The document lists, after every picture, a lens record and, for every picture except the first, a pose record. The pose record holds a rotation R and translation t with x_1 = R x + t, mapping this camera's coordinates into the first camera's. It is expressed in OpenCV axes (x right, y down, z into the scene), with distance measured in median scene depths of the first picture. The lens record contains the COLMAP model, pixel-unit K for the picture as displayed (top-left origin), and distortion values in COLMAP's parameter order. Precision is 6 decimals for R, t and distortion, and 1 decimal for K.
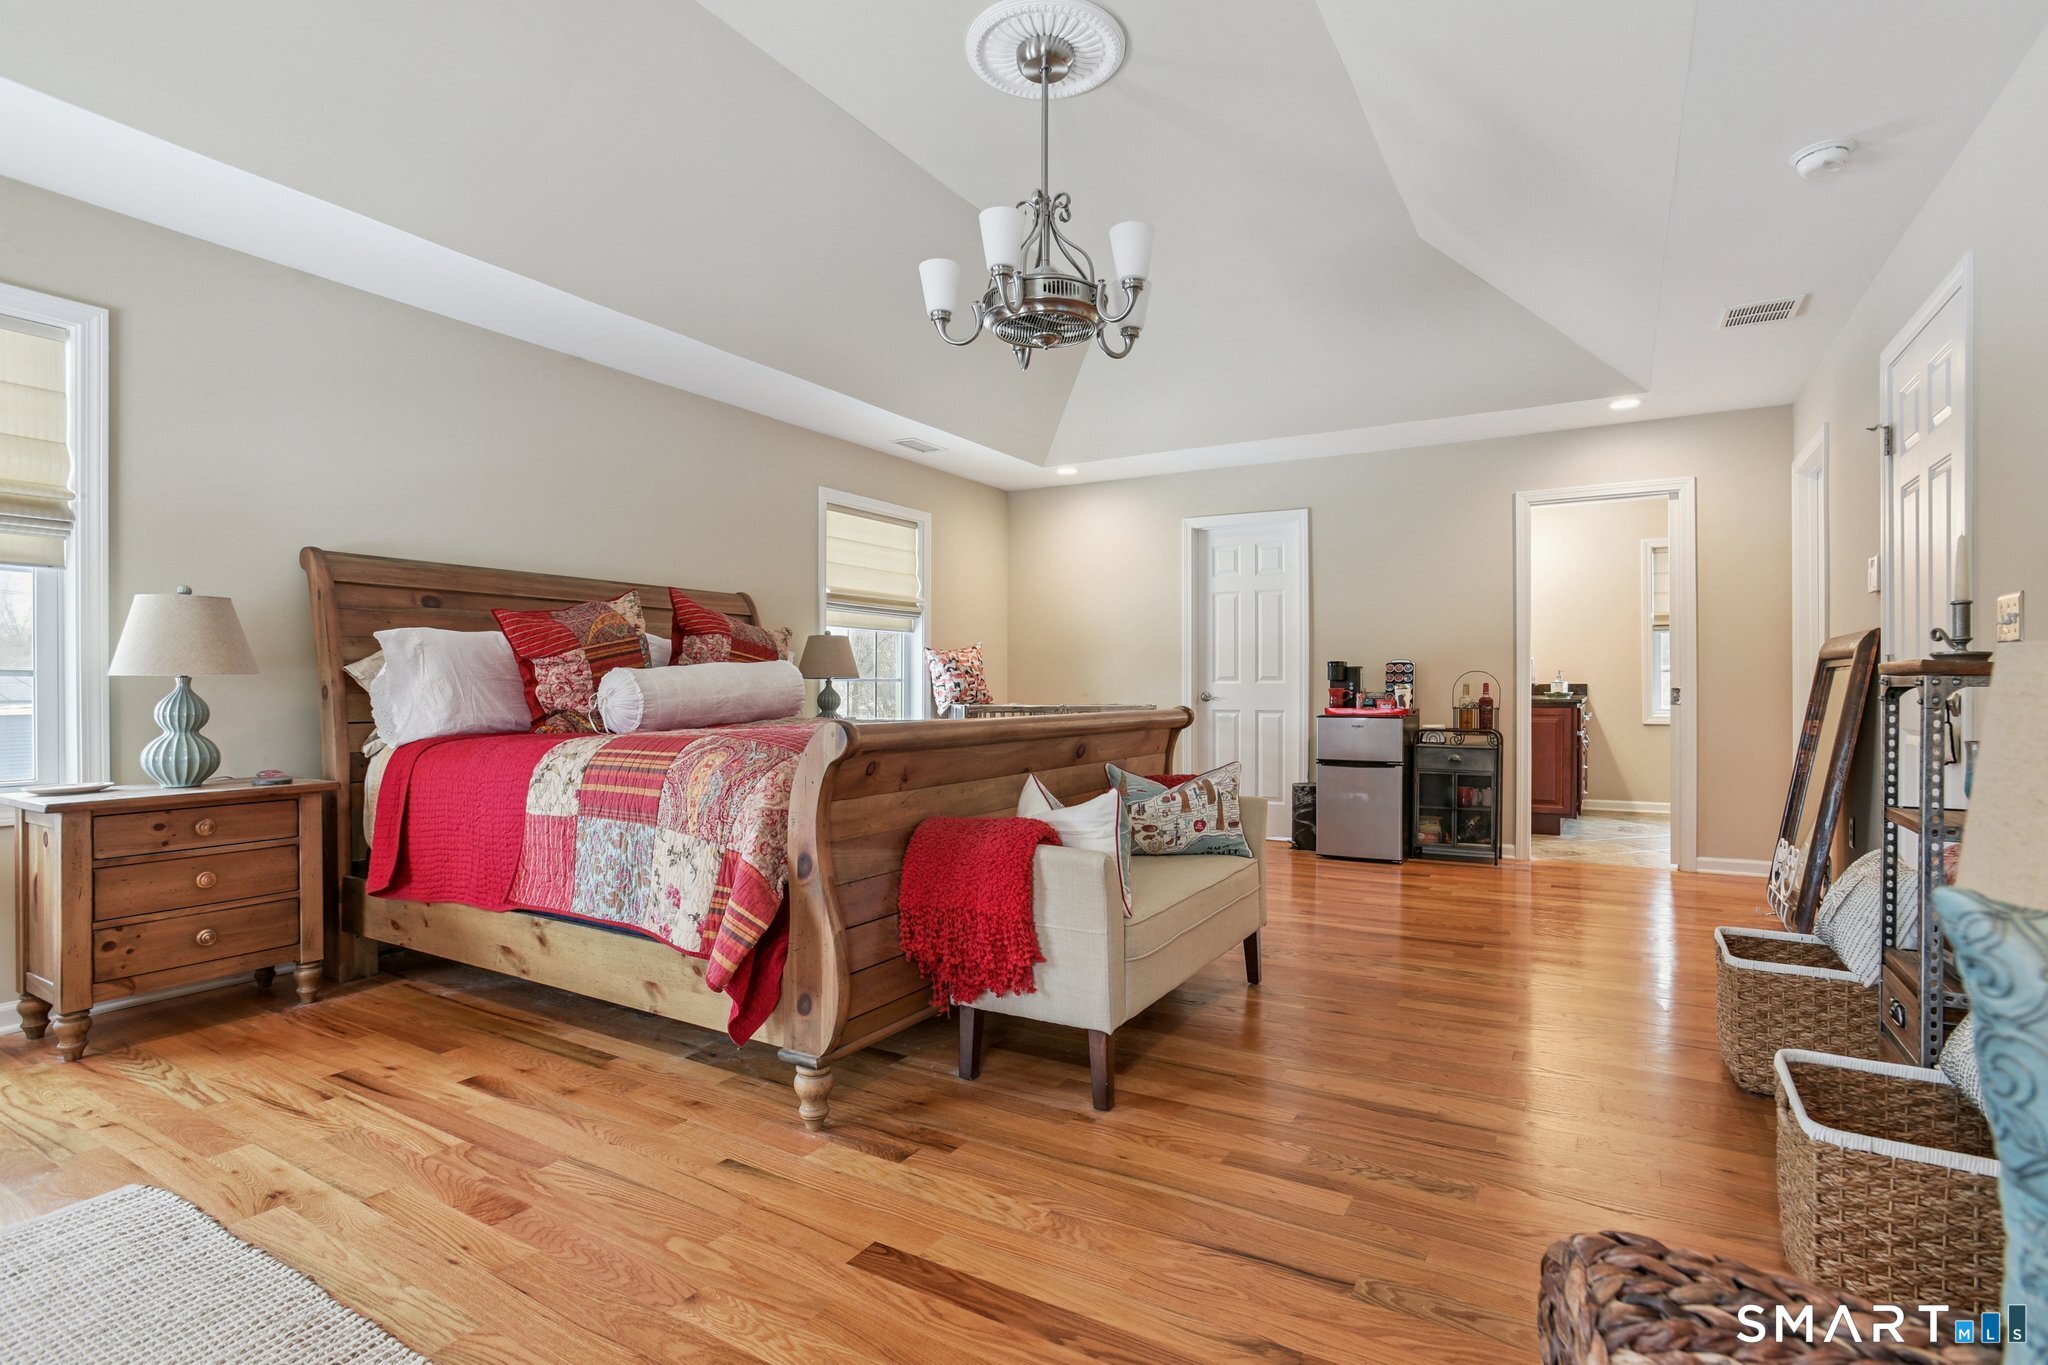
lens RADIAL K [[985.8, 0, 1022.2], [0, 985.8, 684.5], [0, 0, 1]] dist [-0.020723, 0.009094]
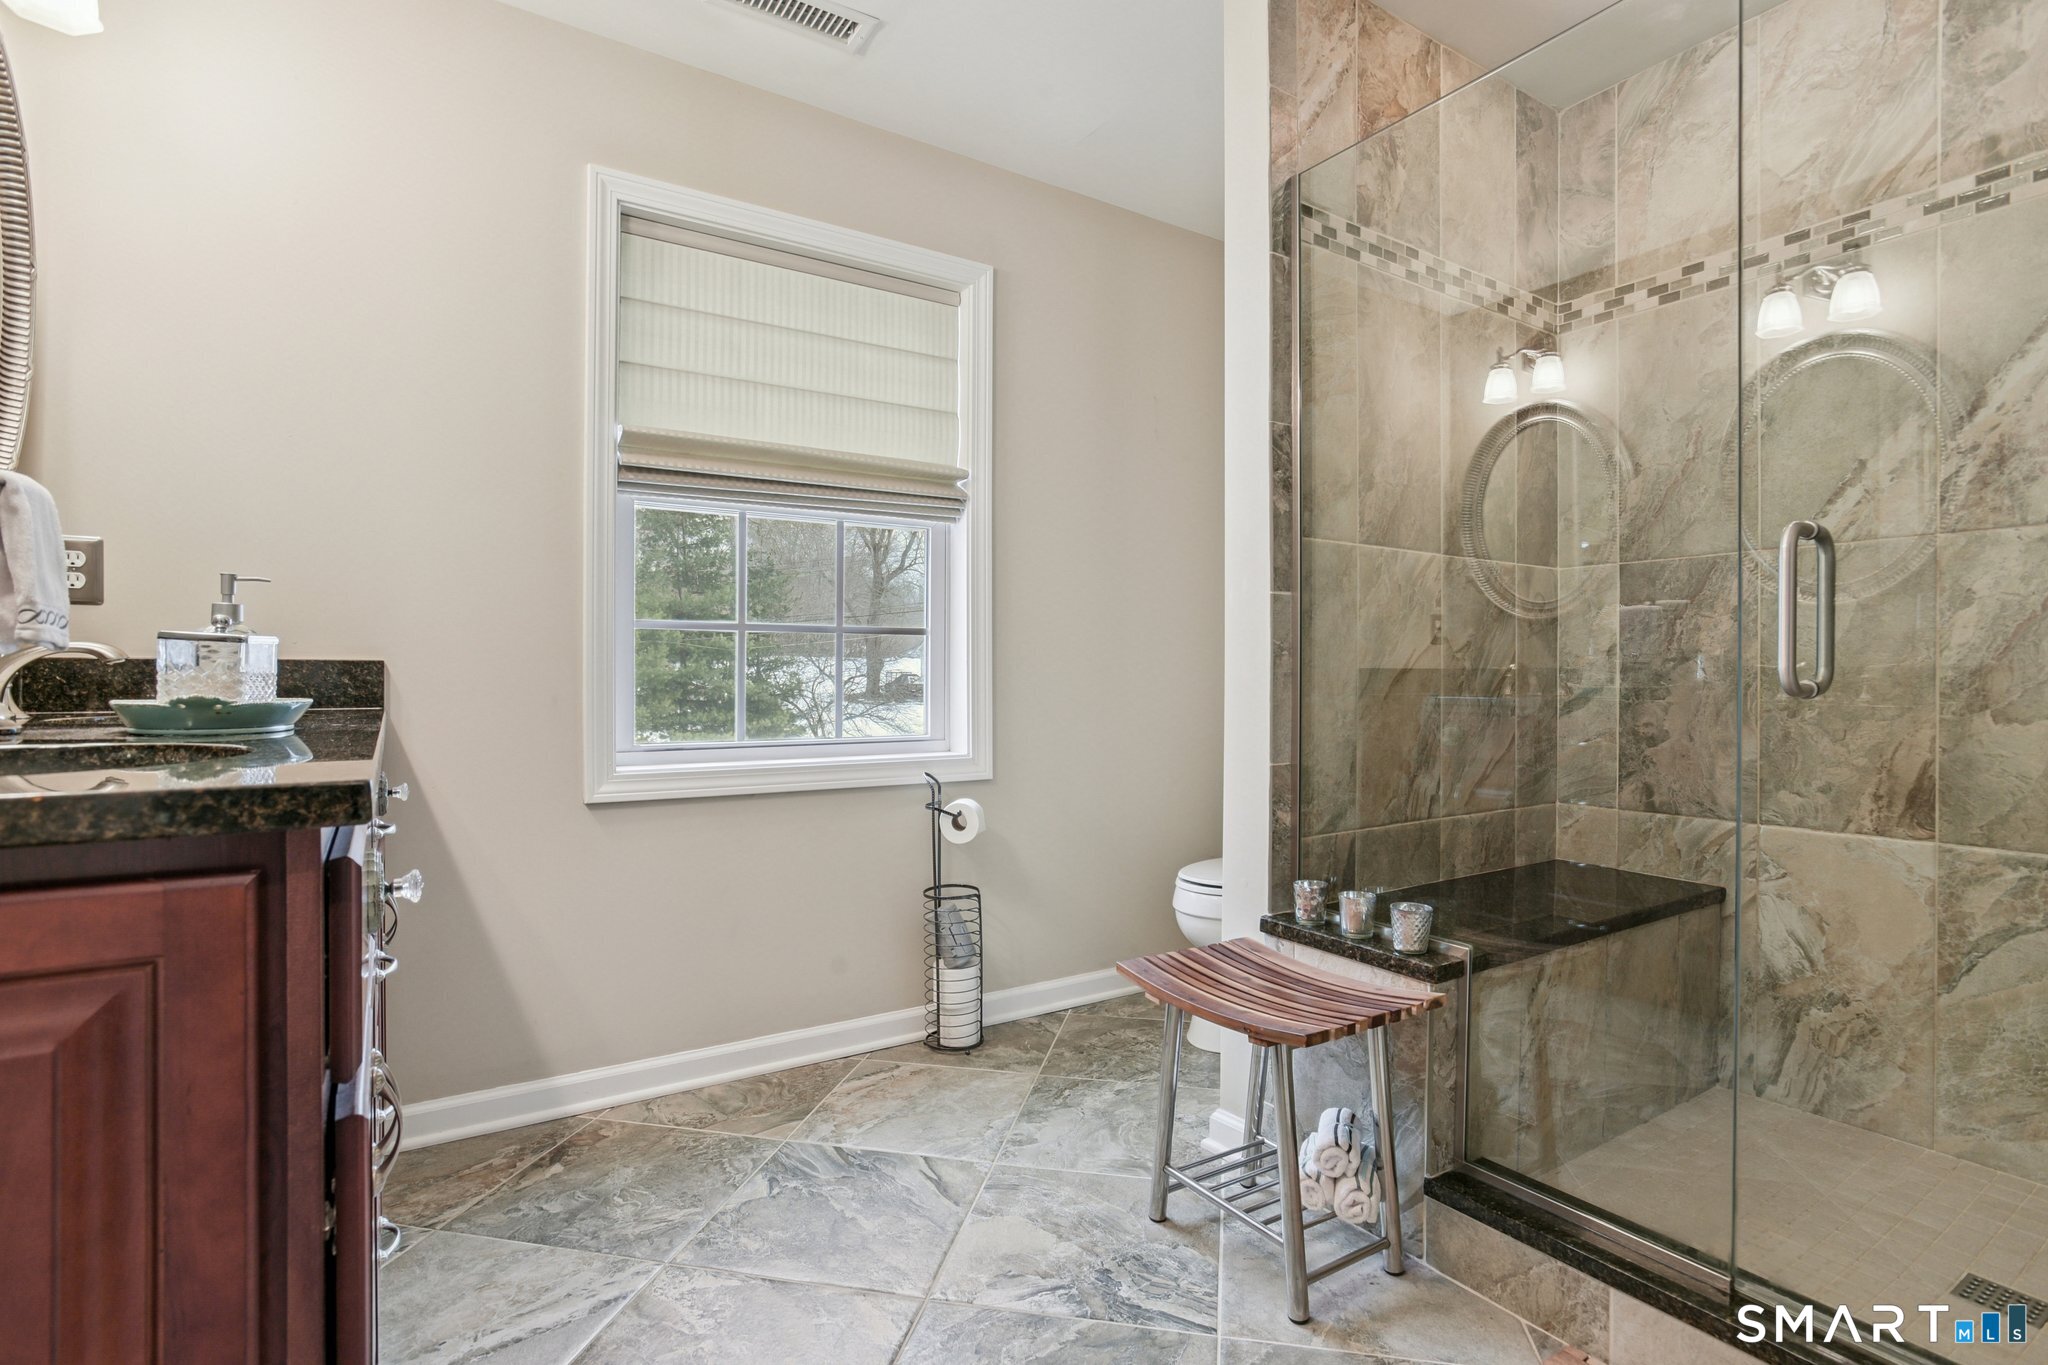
lens RADIAL K [[985.8, 0, 1023.8], [0, 985.8, 679.8], [0, 0, 1]] dist [-0.020723, 0.009094]
pose [[0.443896, 0.001595, 0.896077, 0.462953], [-0.004387, 0.999990, 0.000393, 0.003336], [-0.896067, -0.004106, 0.443899, 0.809692]]
